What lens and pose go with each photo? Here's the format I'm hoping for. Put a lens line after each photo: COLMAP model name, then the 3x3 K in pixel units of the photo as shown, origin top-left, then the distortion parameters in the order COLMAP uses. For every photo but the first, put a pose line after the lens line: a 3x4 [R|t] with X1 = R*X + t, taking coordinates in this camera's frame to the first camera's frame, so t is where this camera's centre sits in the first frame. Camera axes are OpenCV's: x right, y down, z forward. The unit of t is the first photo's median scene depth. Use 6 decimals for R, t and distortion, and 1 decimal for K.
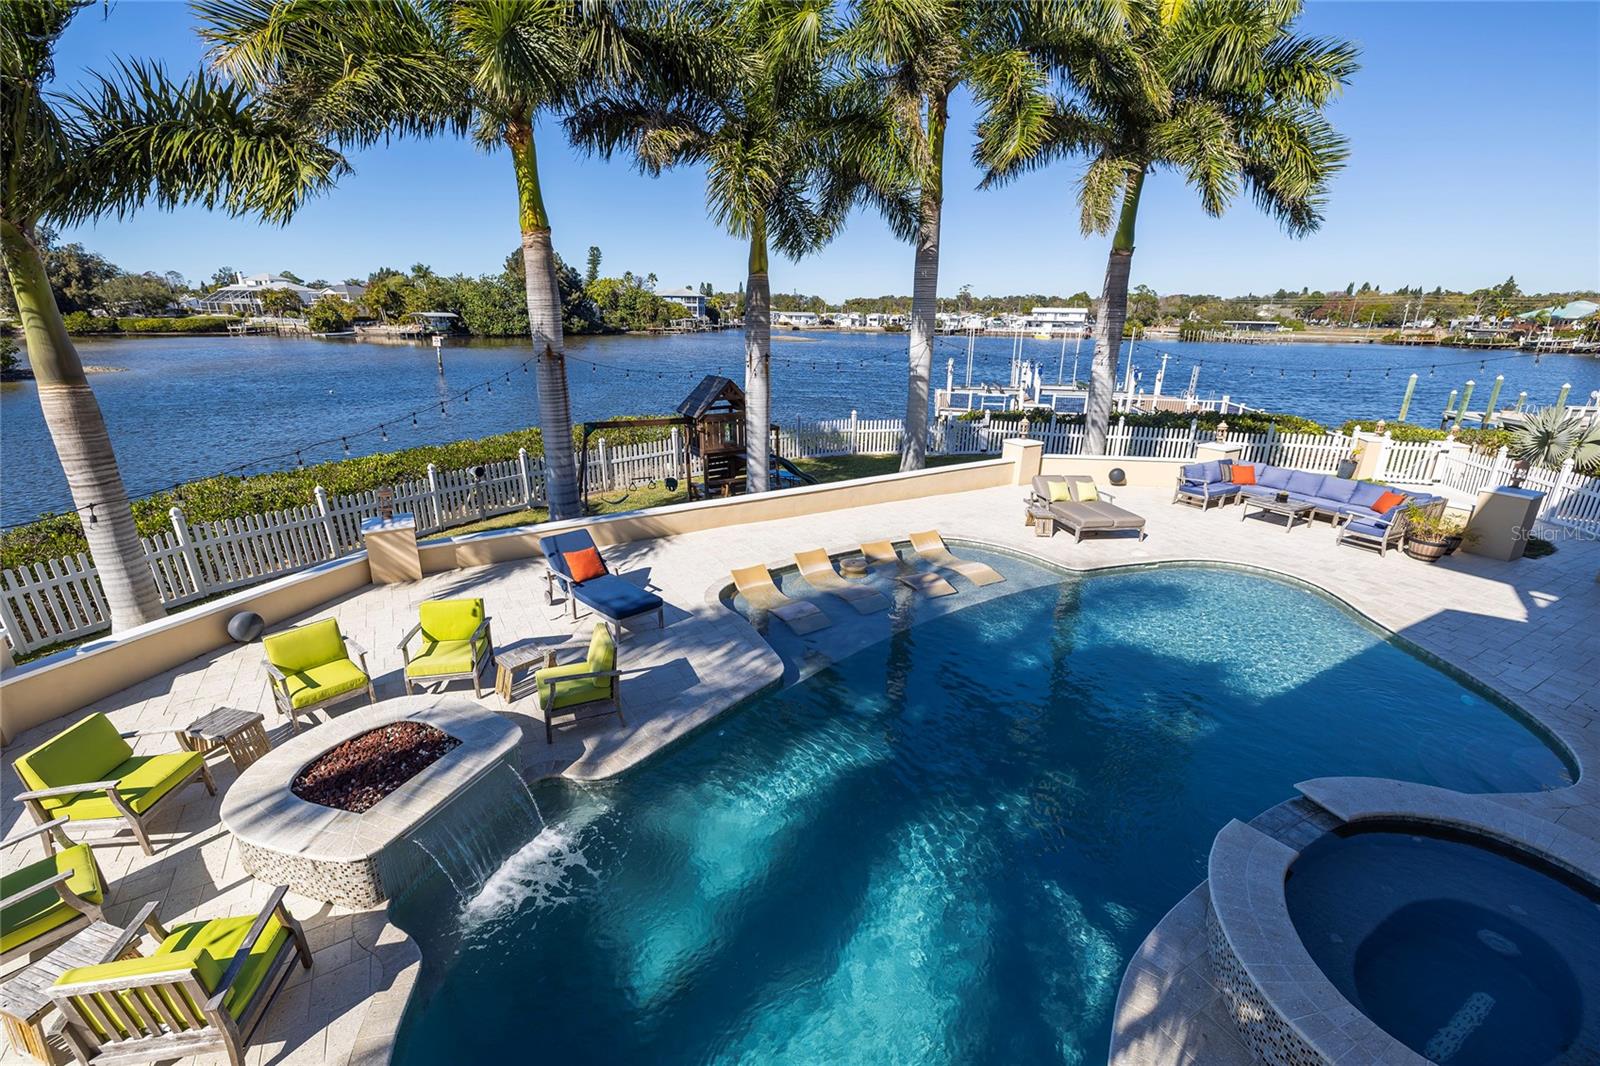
lens RADIAL K [[683.0, 0, 789.3], [0, 683.0, 535.9], [0, 0, 1]] dist [0.000394, 0.000601]
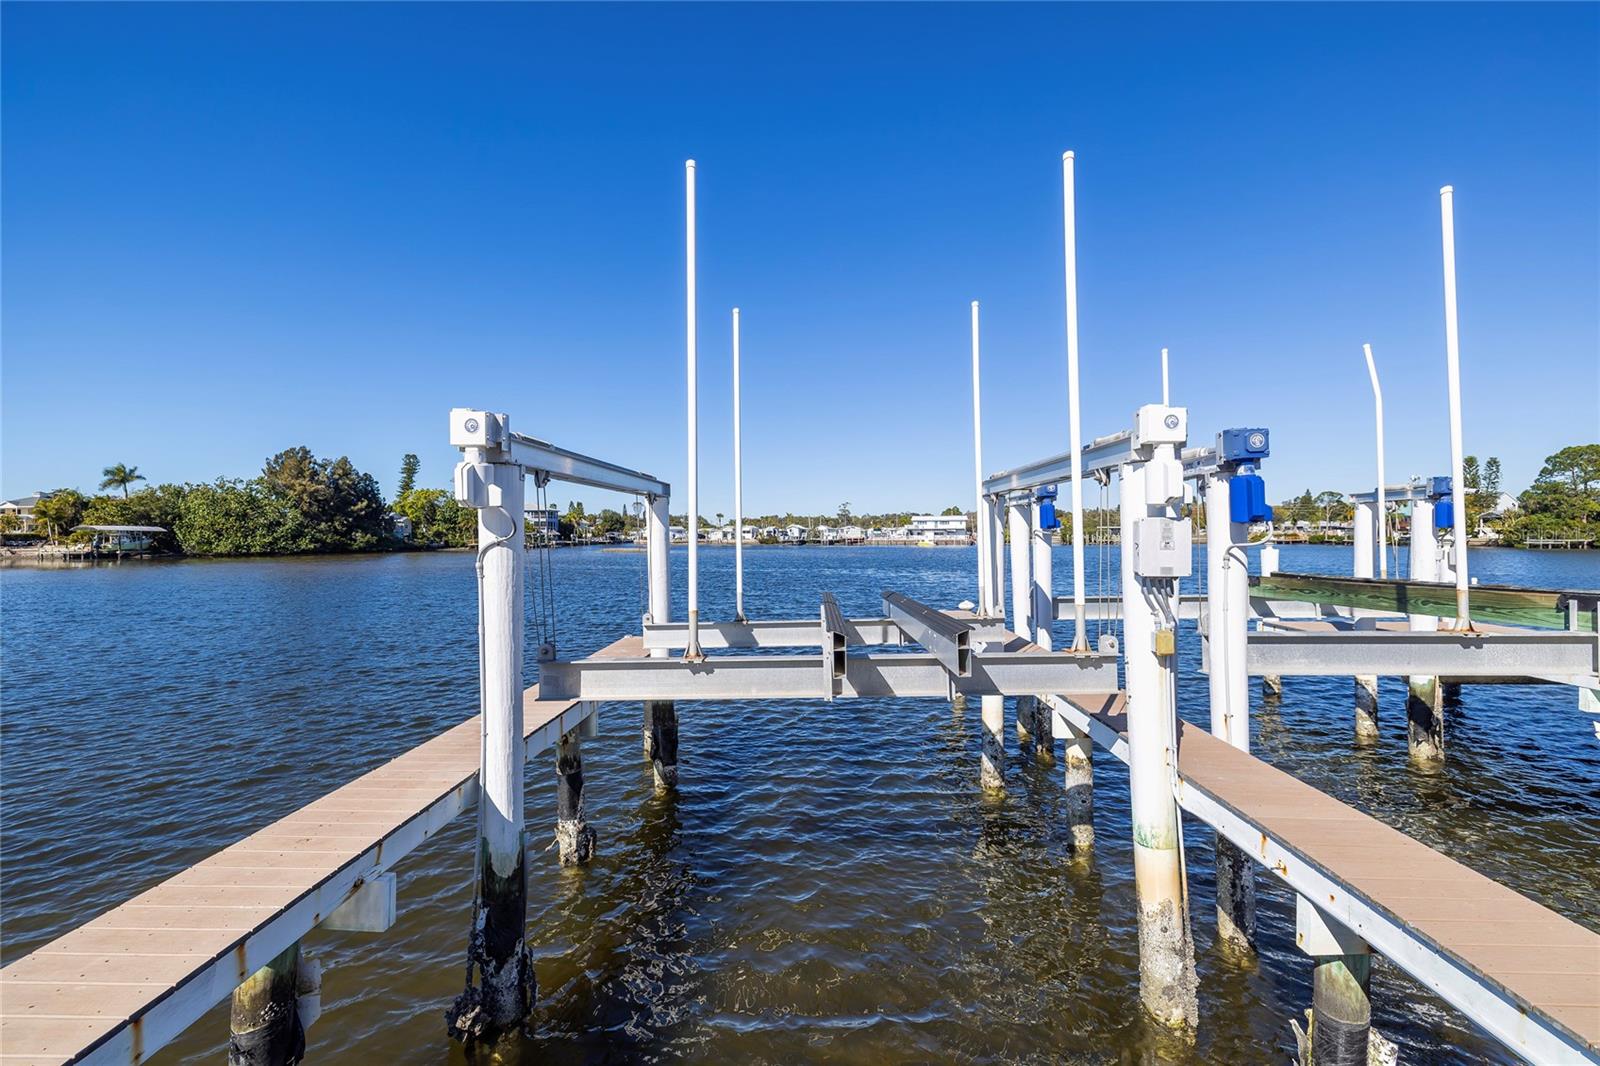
lens RADIAL K [[666.7, 0, 793.5], [0, 666.7, 533.7], [0, 0, 1]] dist [0.001999, -0.000358]
pose [[0.987510, -0.018825, 0.156426, 0.053283], [0.066918, 0.948948, -0.308252, -0.039953], [-0.142637, 0.314870, 0.938356, 0.177934]]
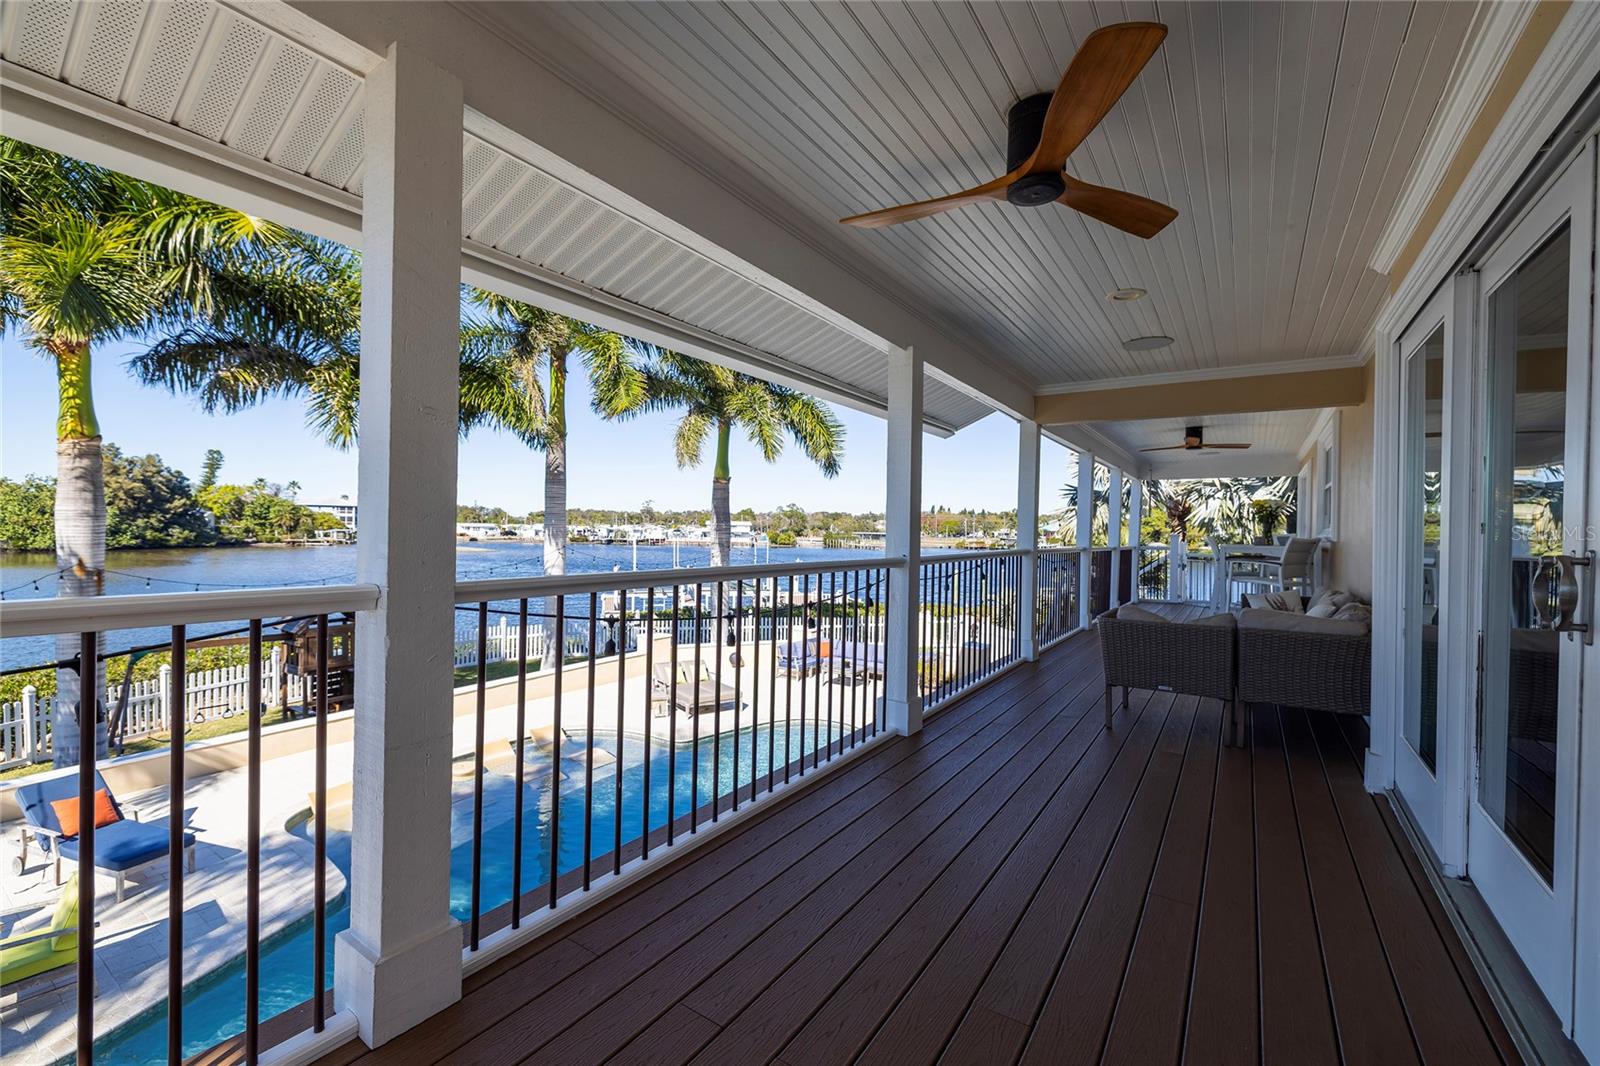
lens RADIAL K [[668.3, 0, 800.8], [0, 668.3, 527.8], [0, 0, 1]] dist [-0.002697, -0.000460]
pose [[0.896019, 0.003435, 0.444002, 0.005839], [0.132625, 0.952250, -0.275011, 0.002436], [-0.423745, 0.305301, 0.852779, -0.008092]]
